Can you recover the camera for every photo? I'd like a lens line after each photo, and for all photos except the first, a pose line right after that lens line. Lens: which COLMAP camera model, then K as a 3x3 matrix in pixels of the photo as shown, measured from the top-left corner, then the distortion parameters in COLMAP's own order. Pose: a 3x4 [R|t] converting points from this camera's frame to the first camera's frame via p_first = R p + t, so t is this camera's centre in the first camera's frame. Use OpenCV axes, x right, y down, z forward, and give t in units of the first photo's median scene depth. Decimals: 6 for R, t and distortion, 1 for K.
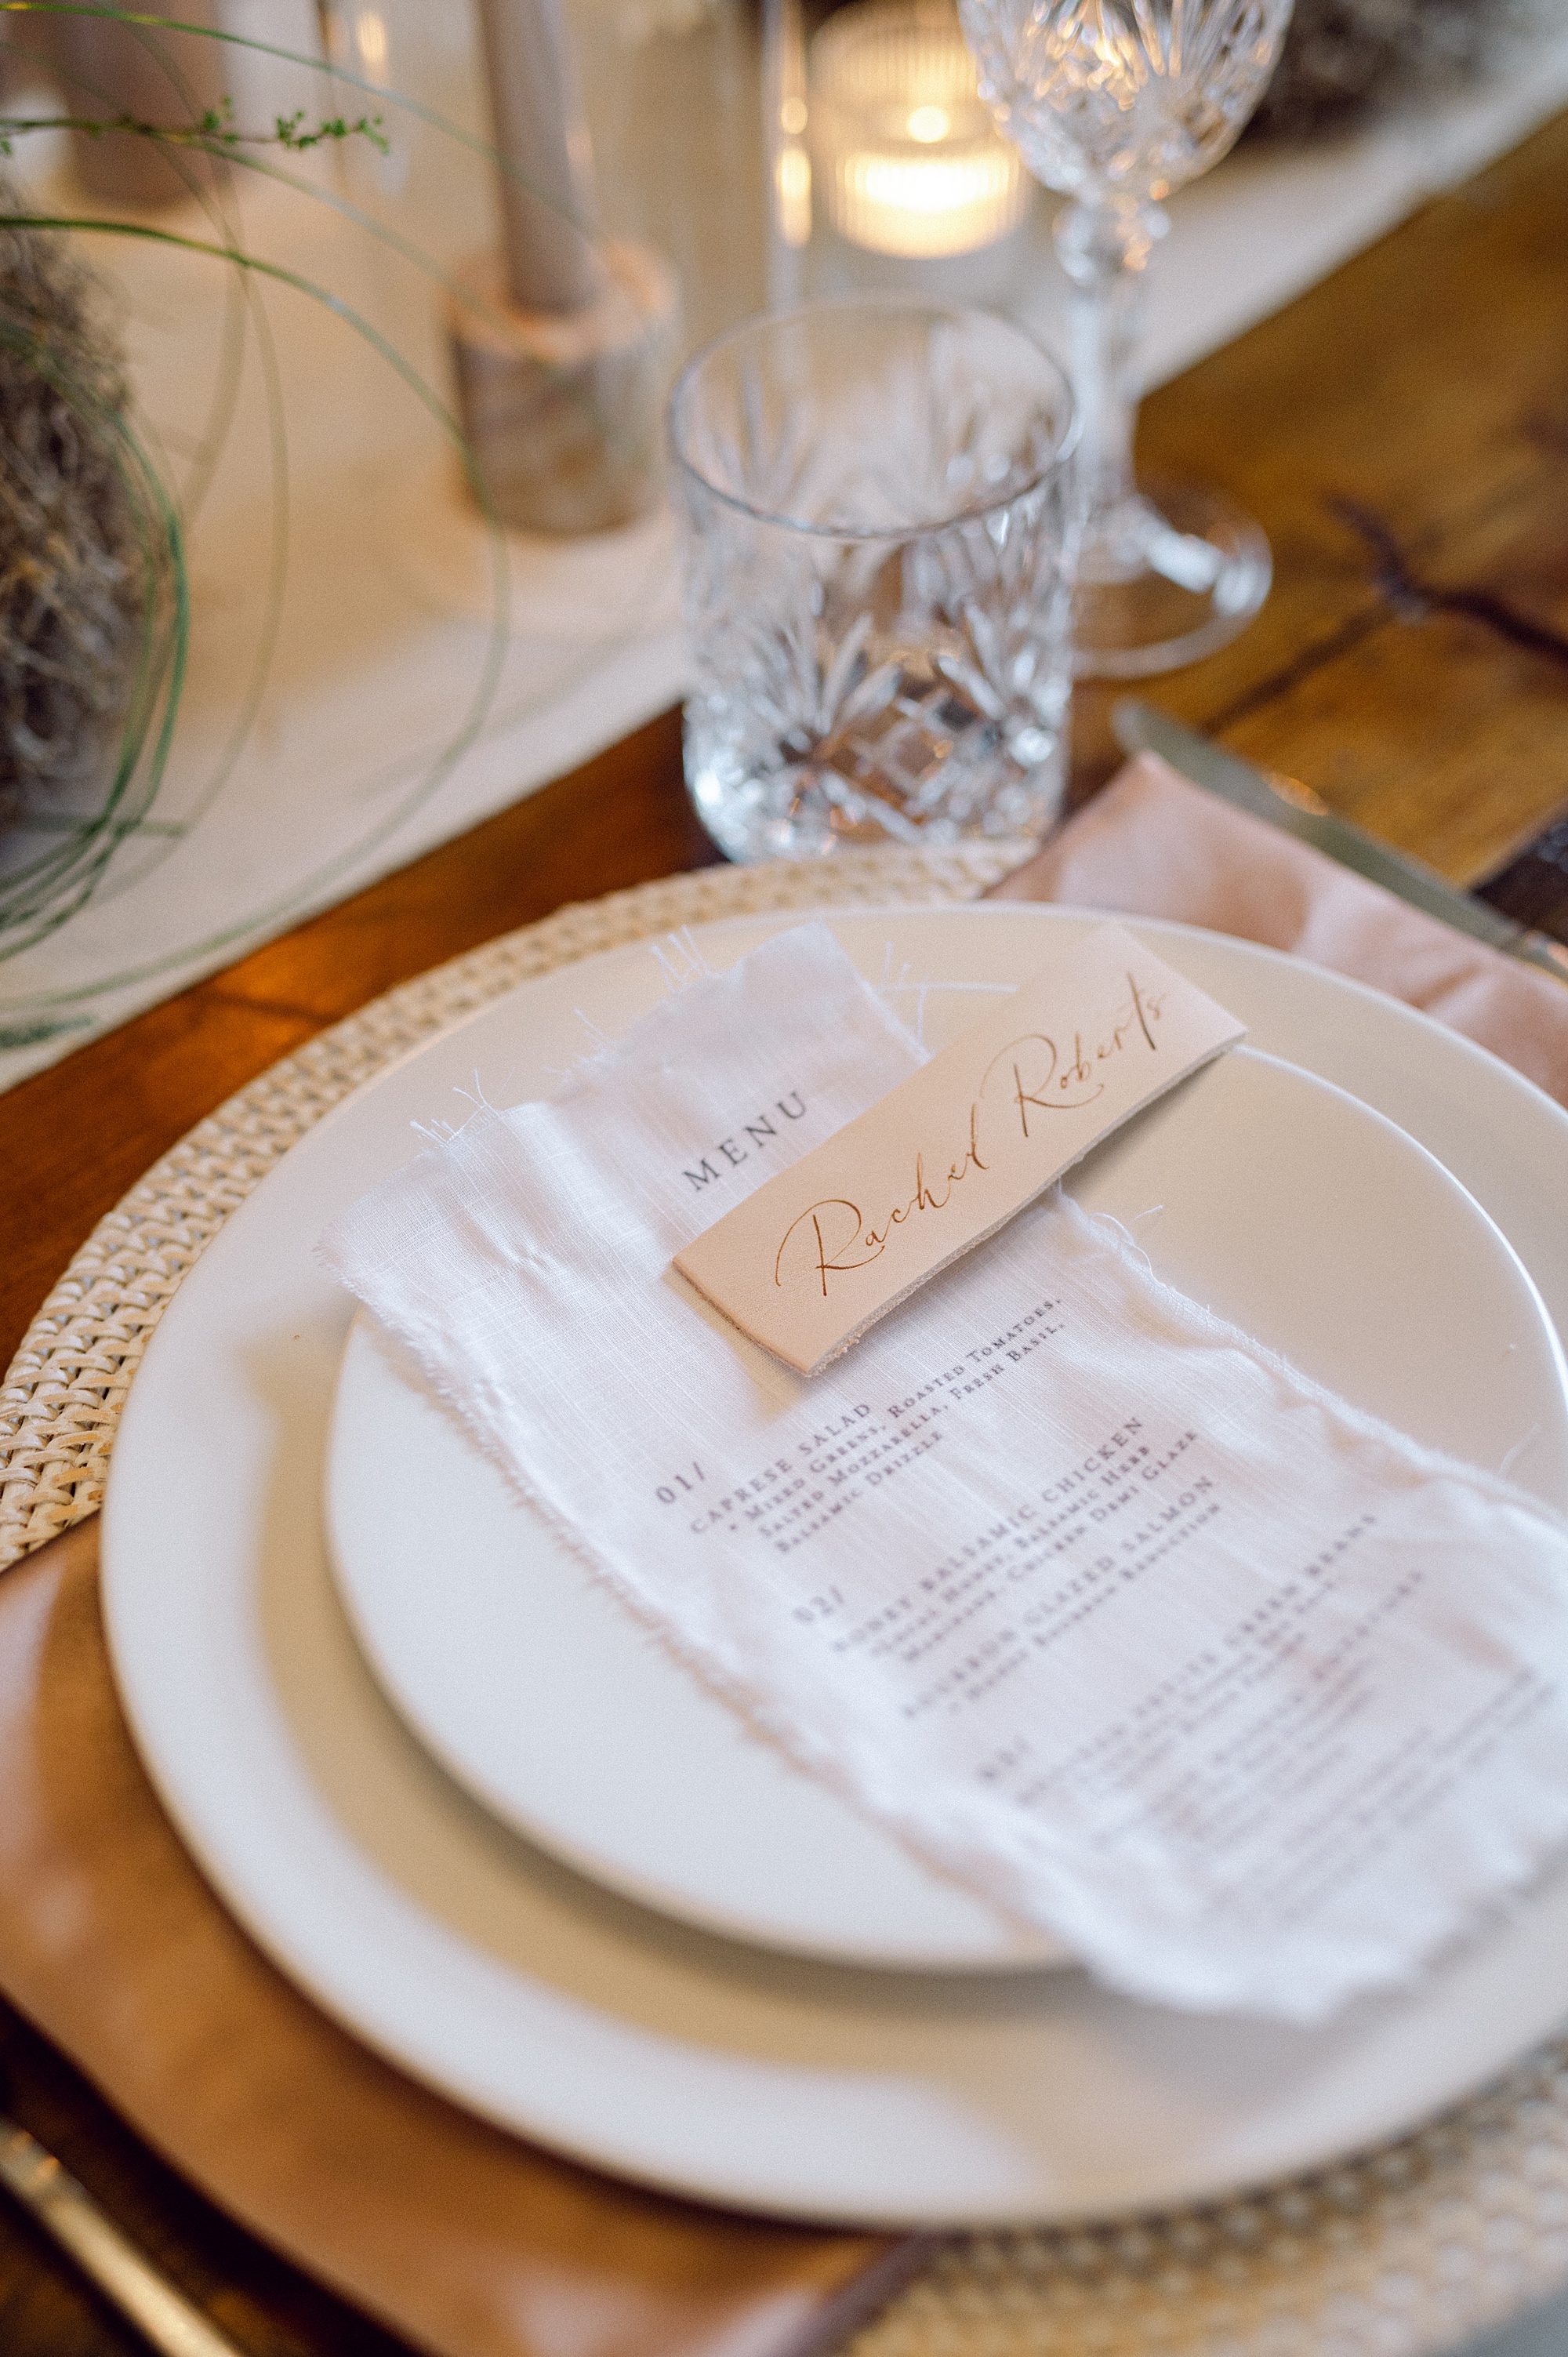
lens RADIAL K [[3576.4, 0, 784.0], [0, 3576.4, 1178.5], [0, 0, 1]] dist [-0.009096, 0.031891]
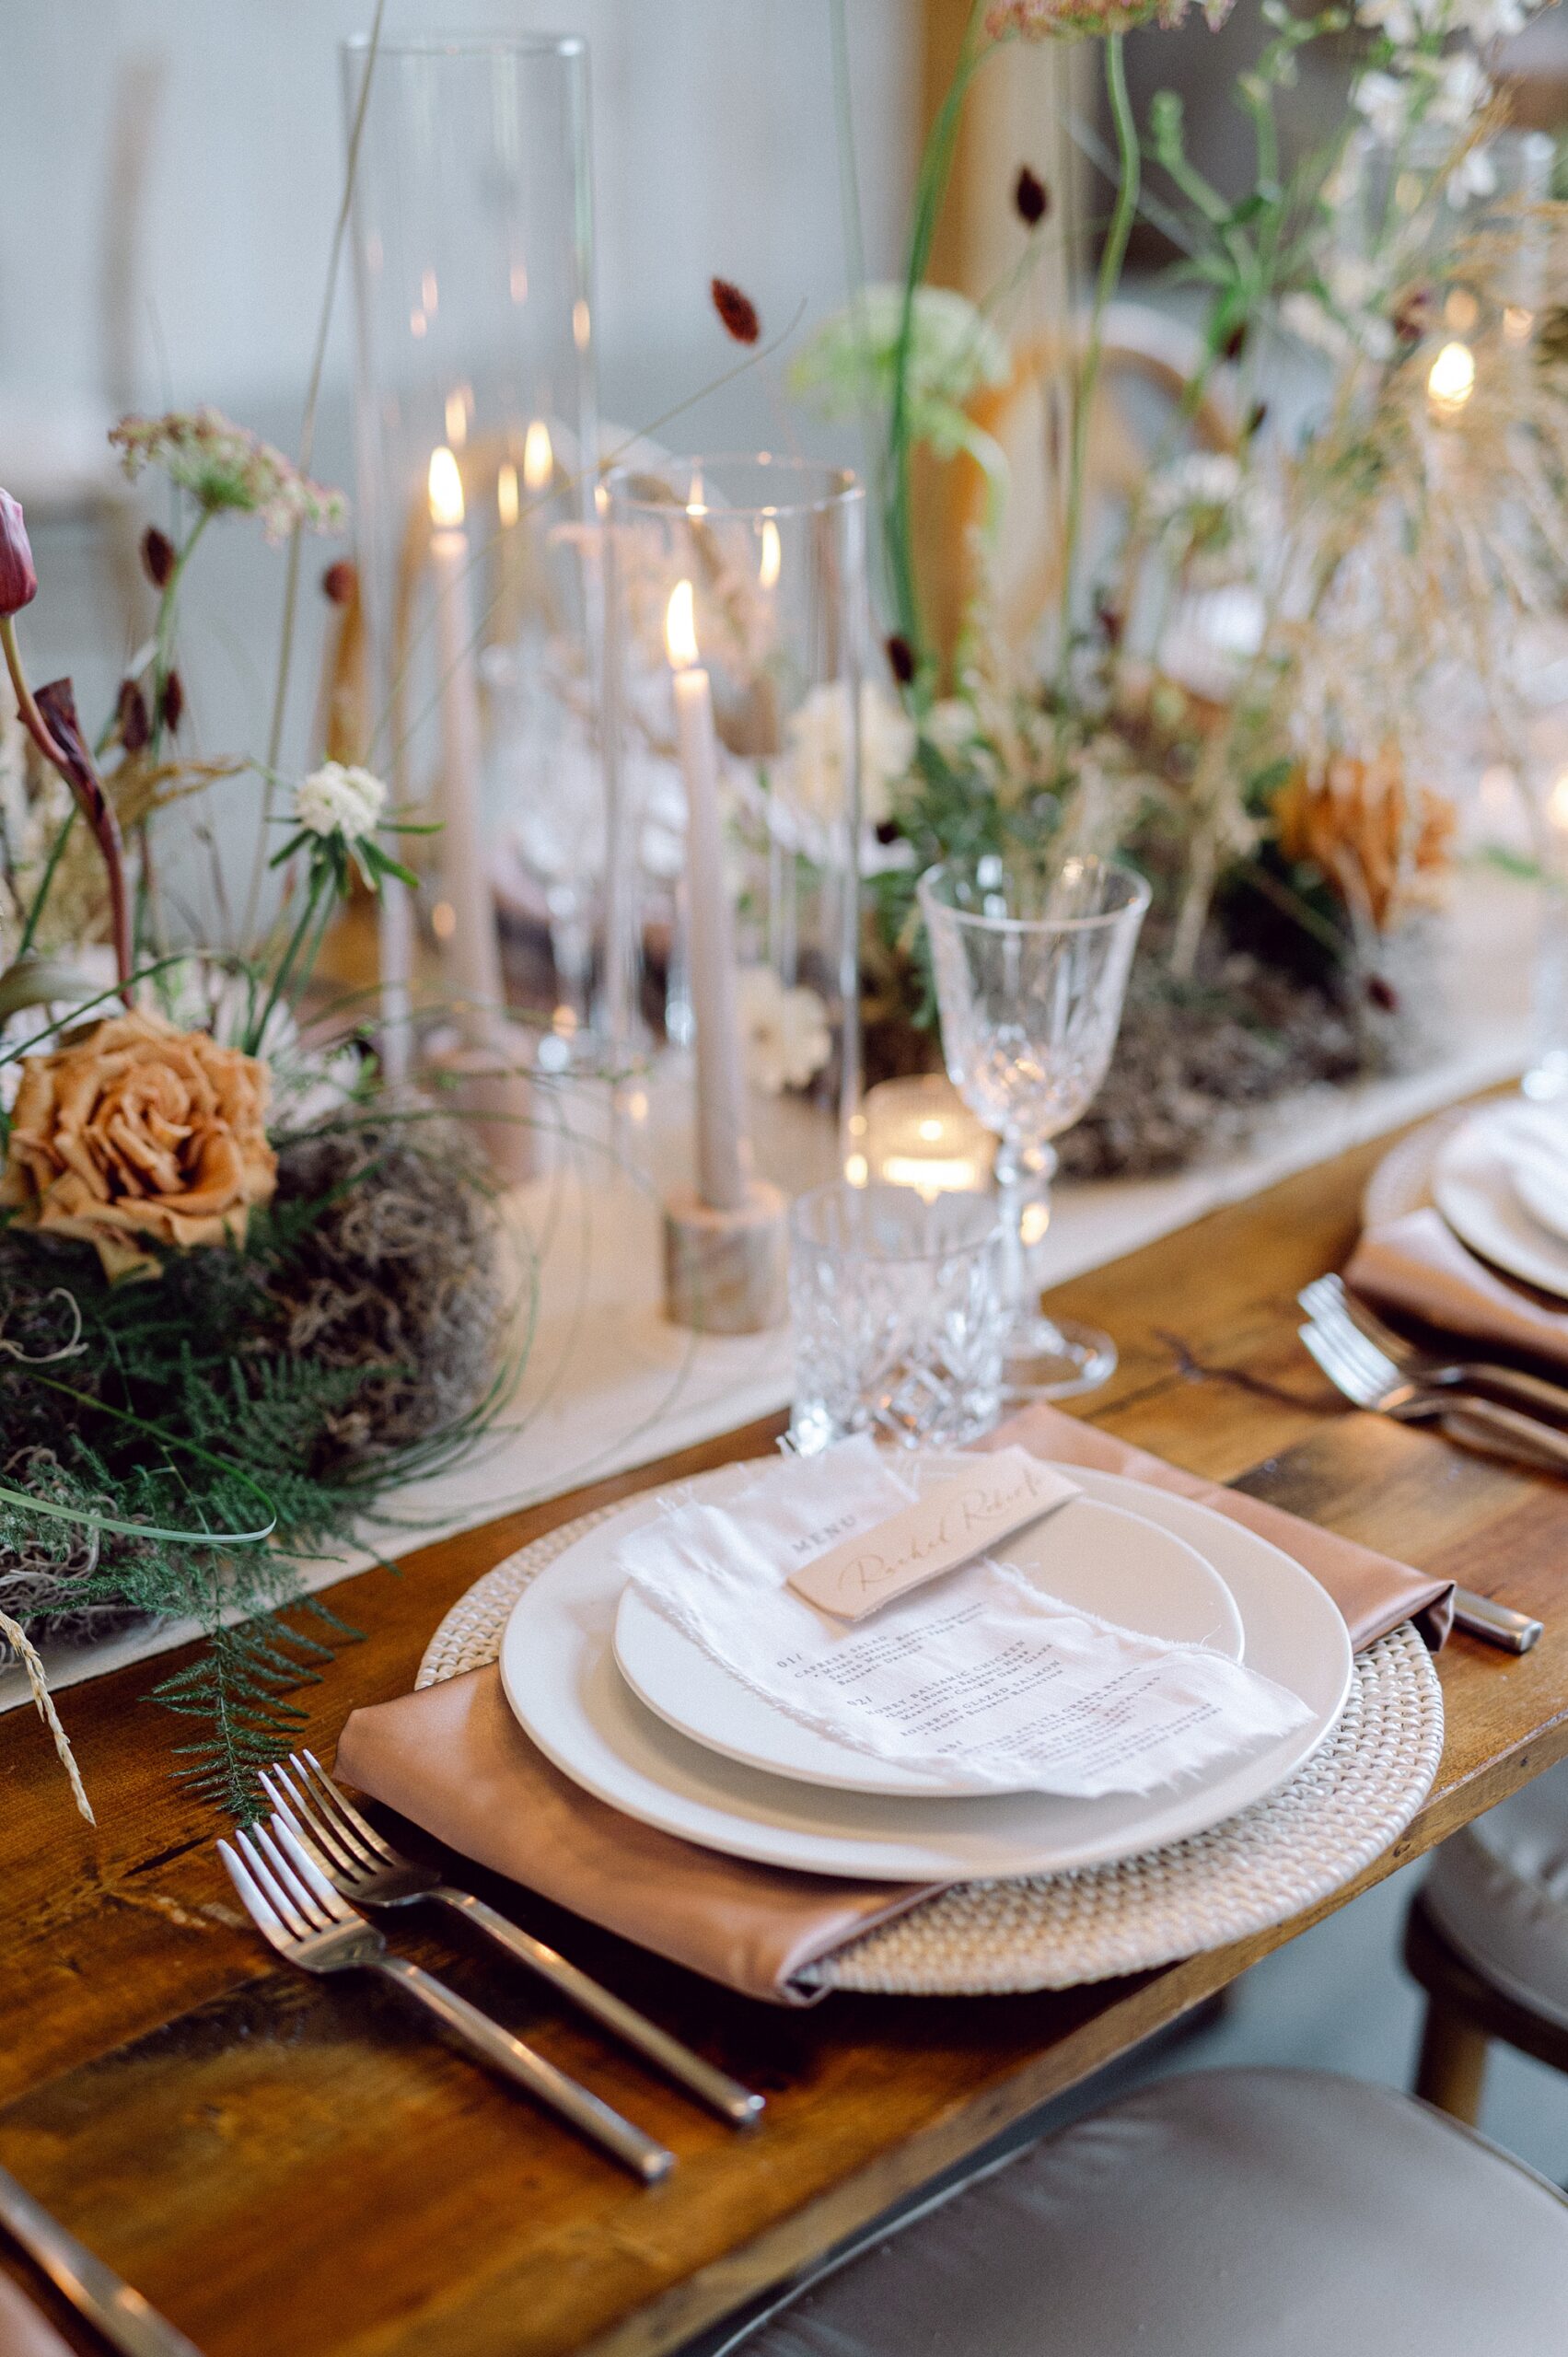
lens RADIAL K [[3576.7, 0, 784.0], [0, 3576.7, 1178.5], [0, 0, 1]] dist [-0.009096, 0.031891]
pose [[0.999626, 0.024389, -0.012334, -0.013722], [-0.027285, 0.916575, -0.398930, 0.605139], [0.001575, 0.399118, 0.916898, -0.877980]]
